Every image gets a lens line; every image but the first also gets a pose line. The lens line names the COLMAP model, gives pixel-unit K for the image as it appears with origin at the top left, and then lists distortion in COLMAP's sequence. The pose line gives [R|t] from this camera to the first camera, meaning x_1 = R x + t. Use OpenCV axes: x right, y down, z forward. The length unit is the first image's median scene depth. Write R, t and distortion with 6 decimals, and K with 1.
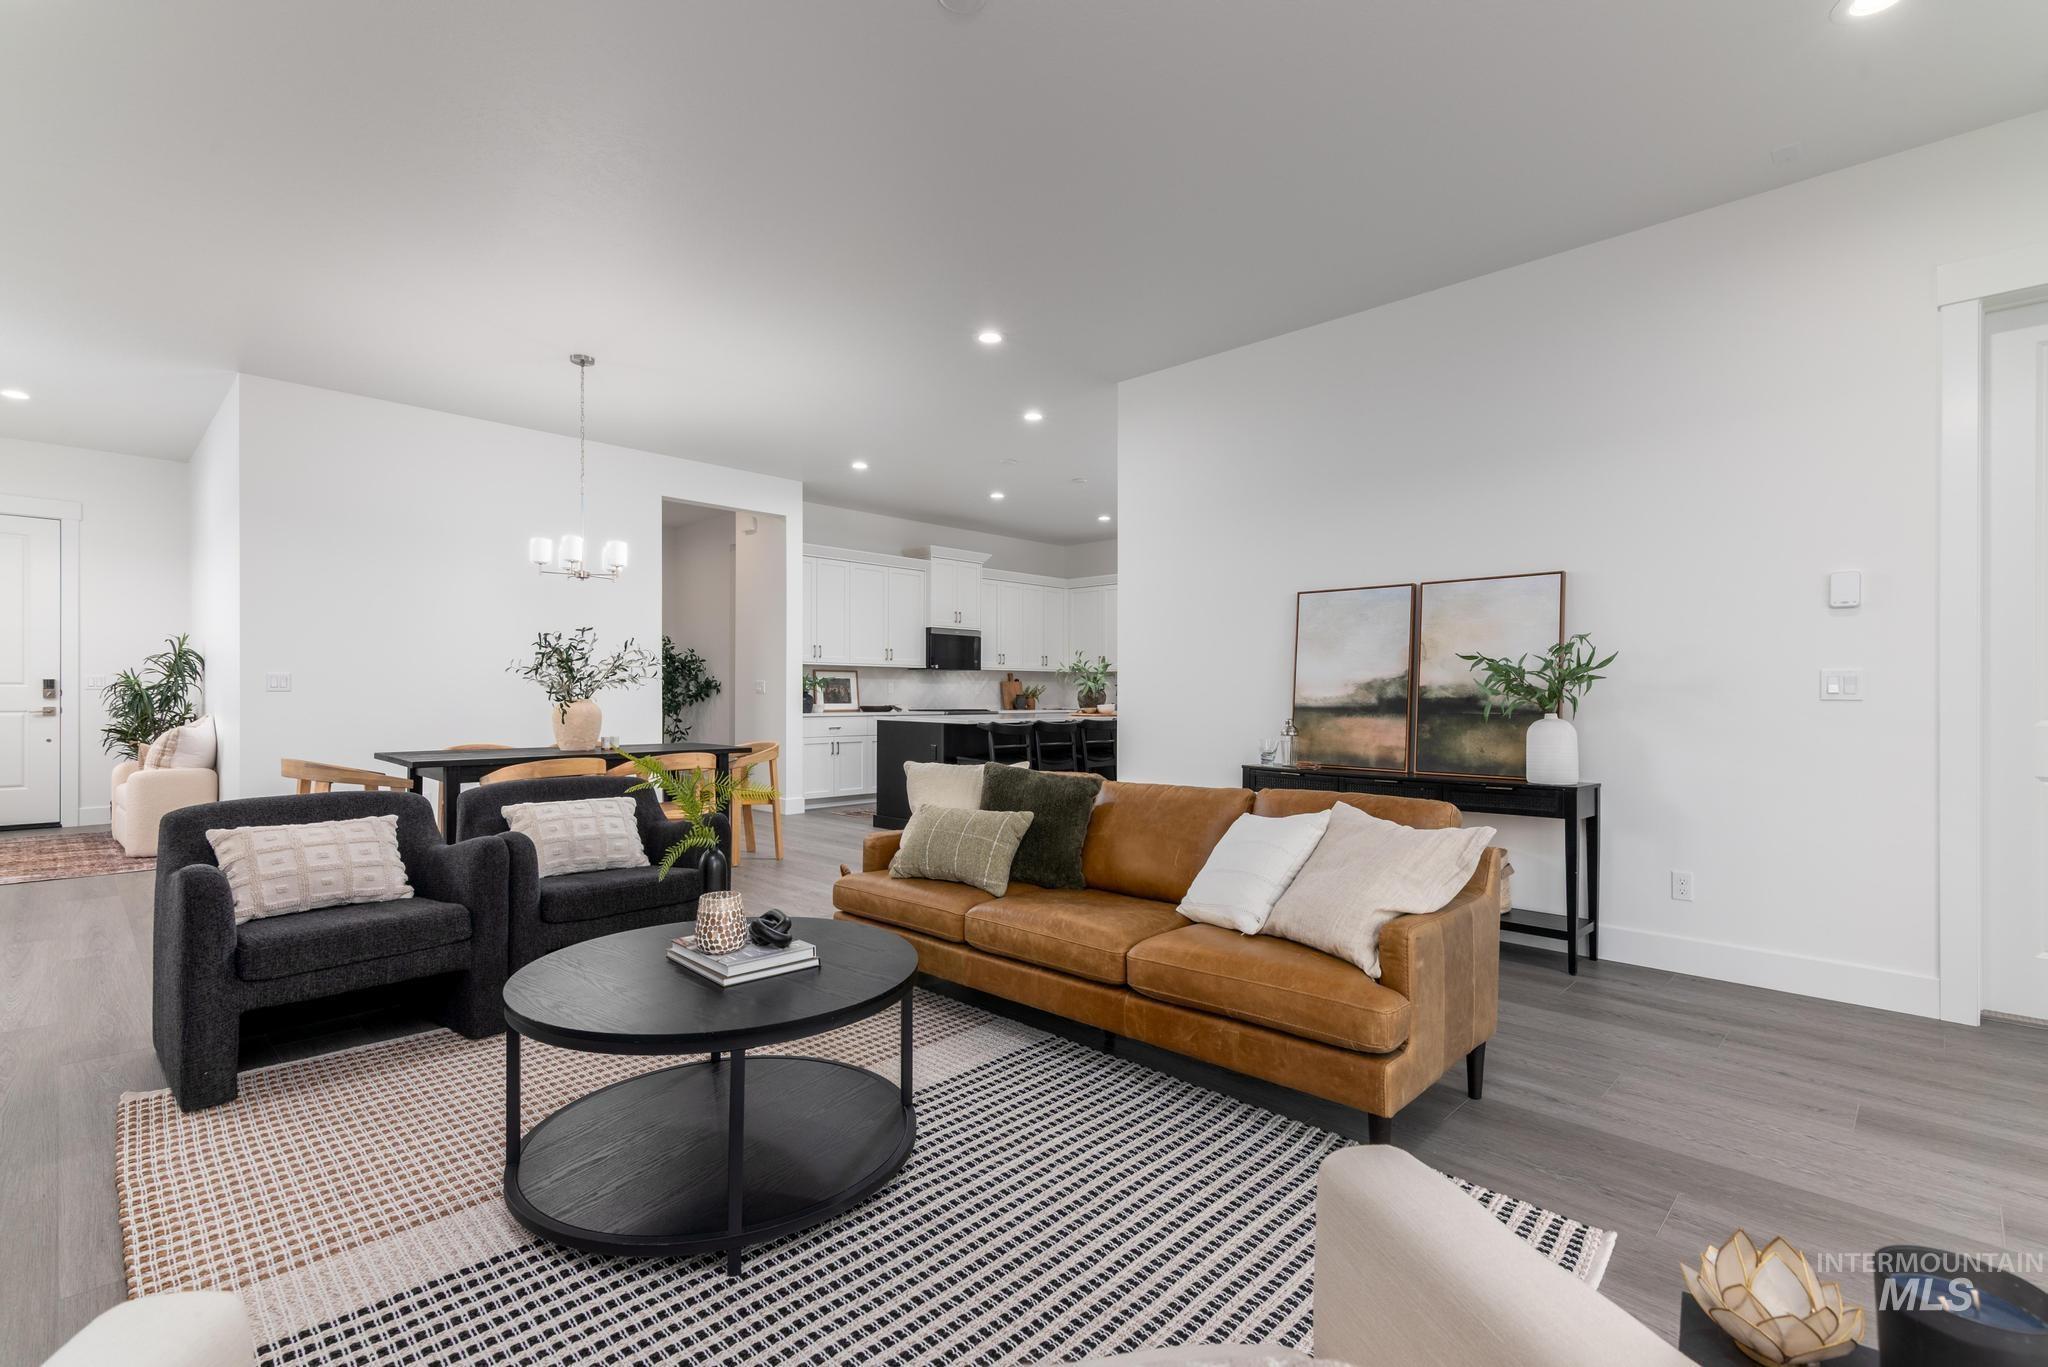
lens RADIAL K [[954.0, 0, 1024.0], [0, 954.0, 683.5], [0, 0, 1]] dist [-0.003435, -0.000254]
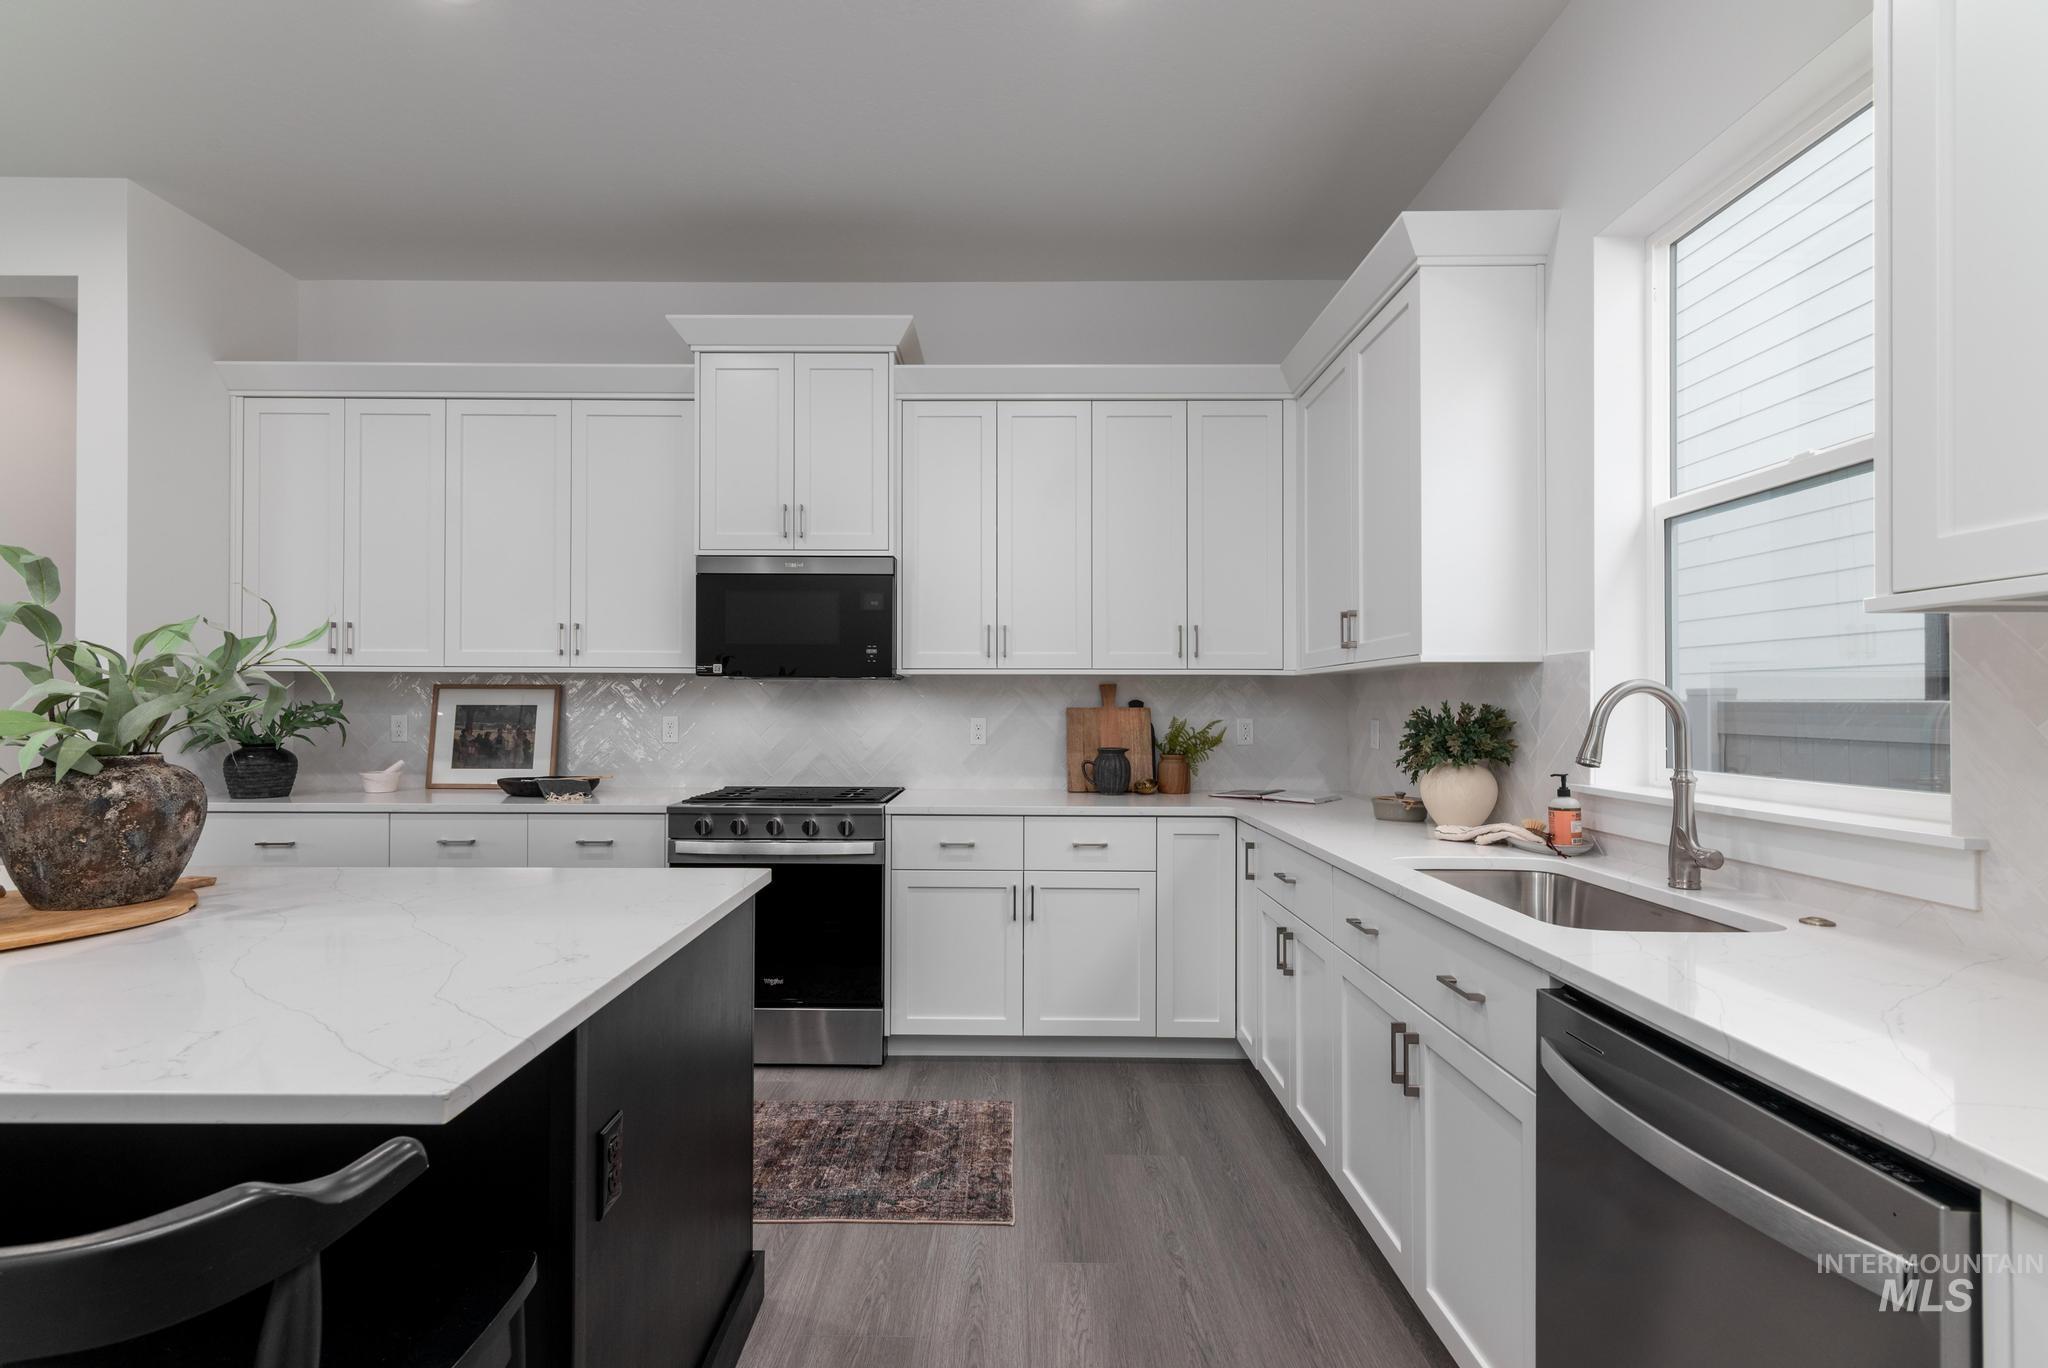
lens RADIAL K [[954.0, 0, 1024.0], [0, 954.0, 684.0], [0, 0, 1]] dist [-0.003435, -0.000254]
pose [[0.709821, -0.028089, -0.703822, 0.234854], [0.009133, 0.999488, -0.030678, -0.000284], [0.704323, 0.015348, 0.709714, 0.870189]]
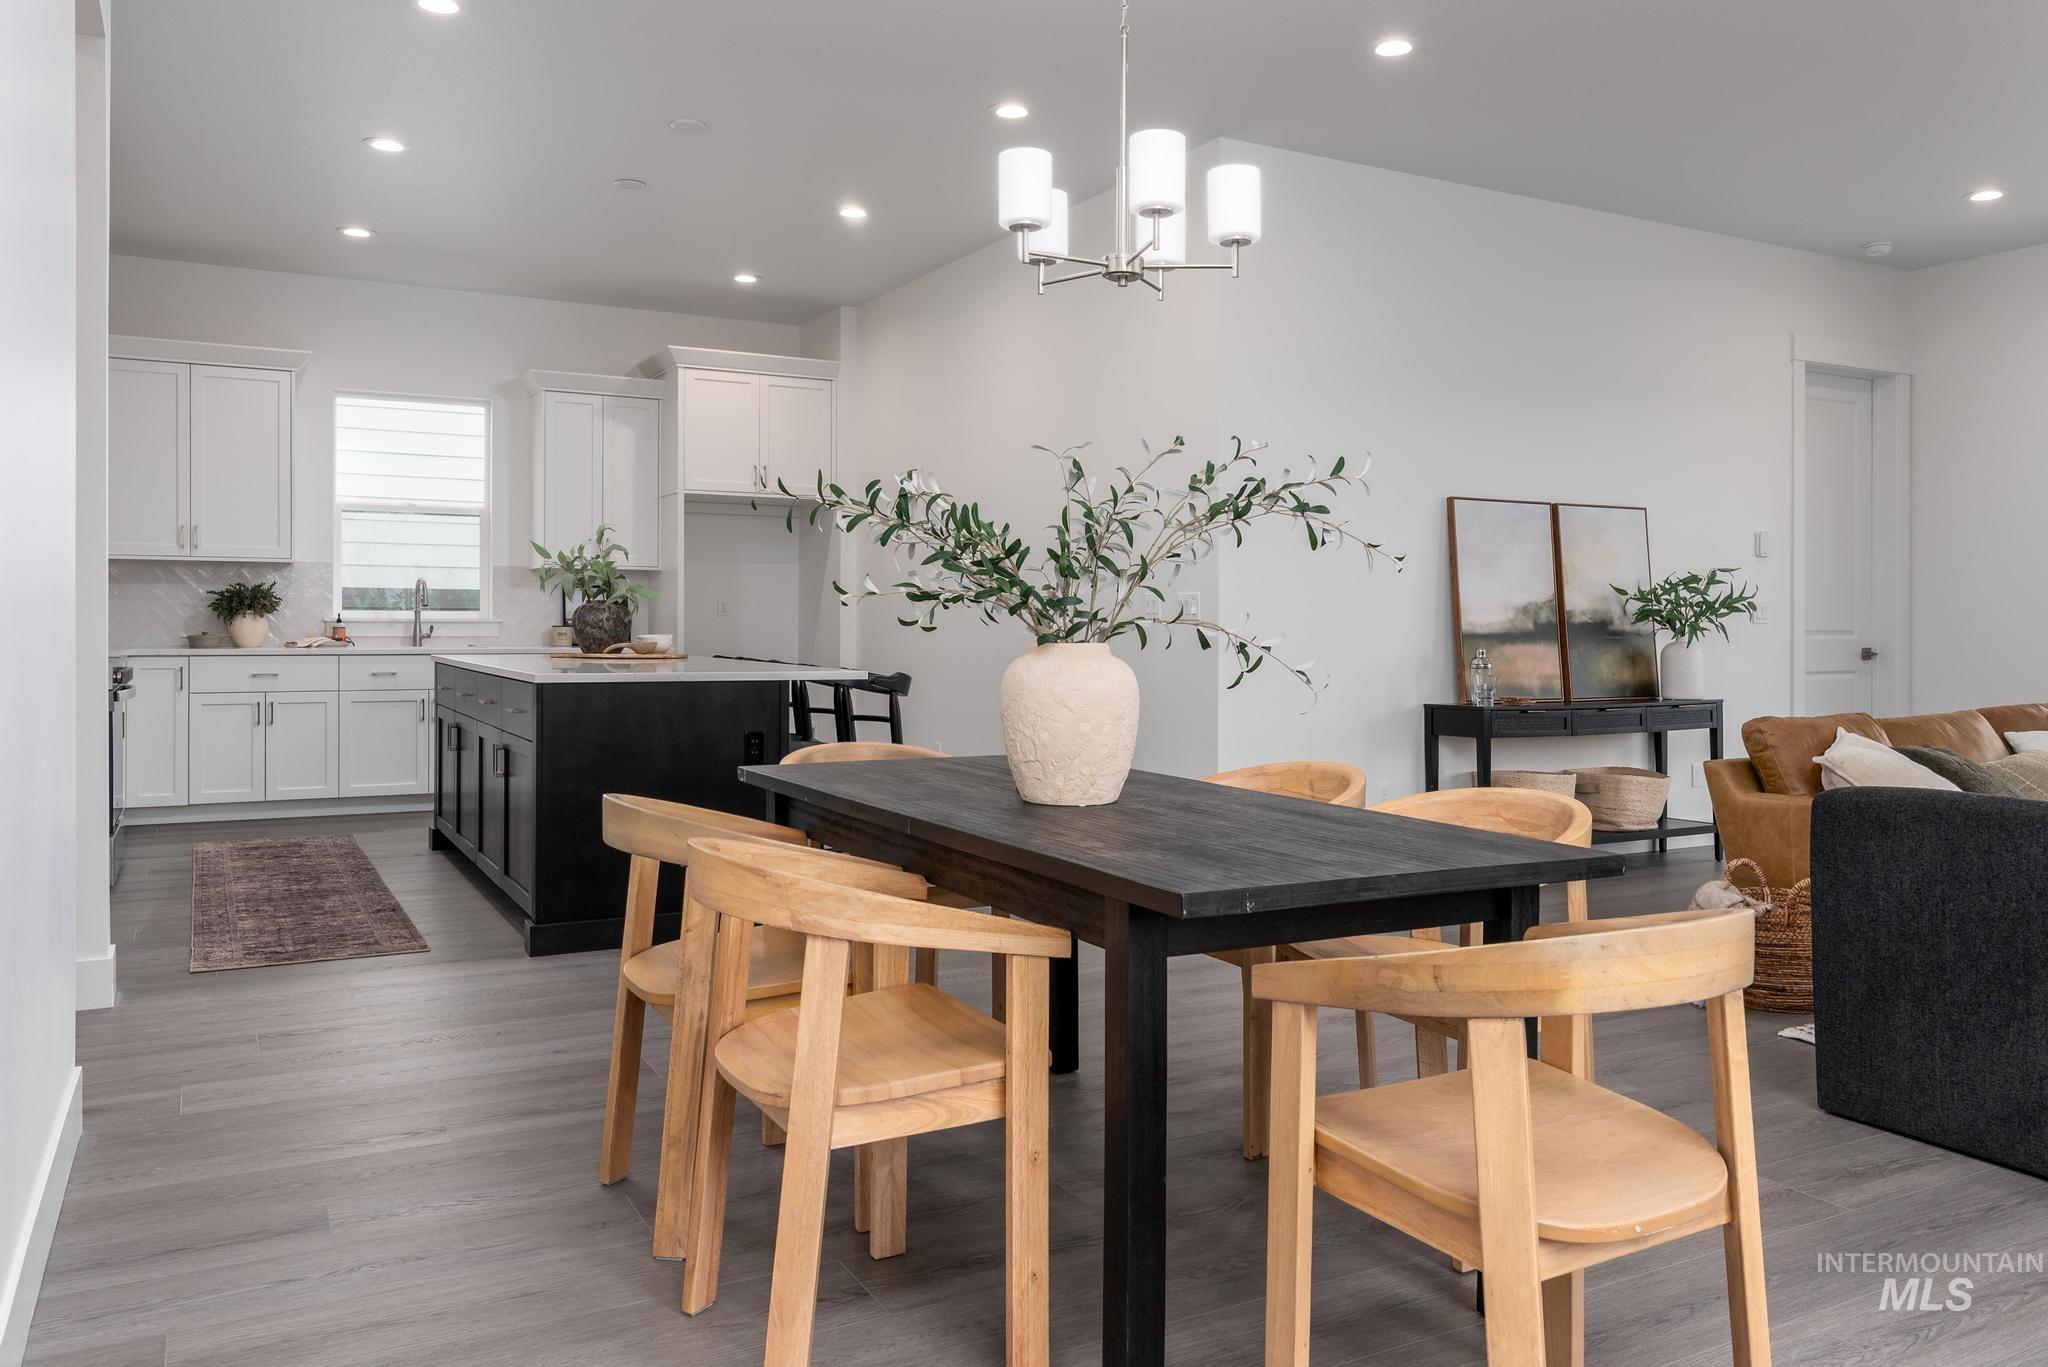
lens RADIAL K [[1546.2, 0, 1024.0], [0, 1546.2, 683.5], [0, 0, 1]] dist [0.003637, 0.000924]
pose [[0.285637, -0.056619, 0.956664, -0.572516], [-0.015024, 0.997866, 0.063543, -0.006849], [-0.958220, -0.032523, 0.284177, 0.494257]]
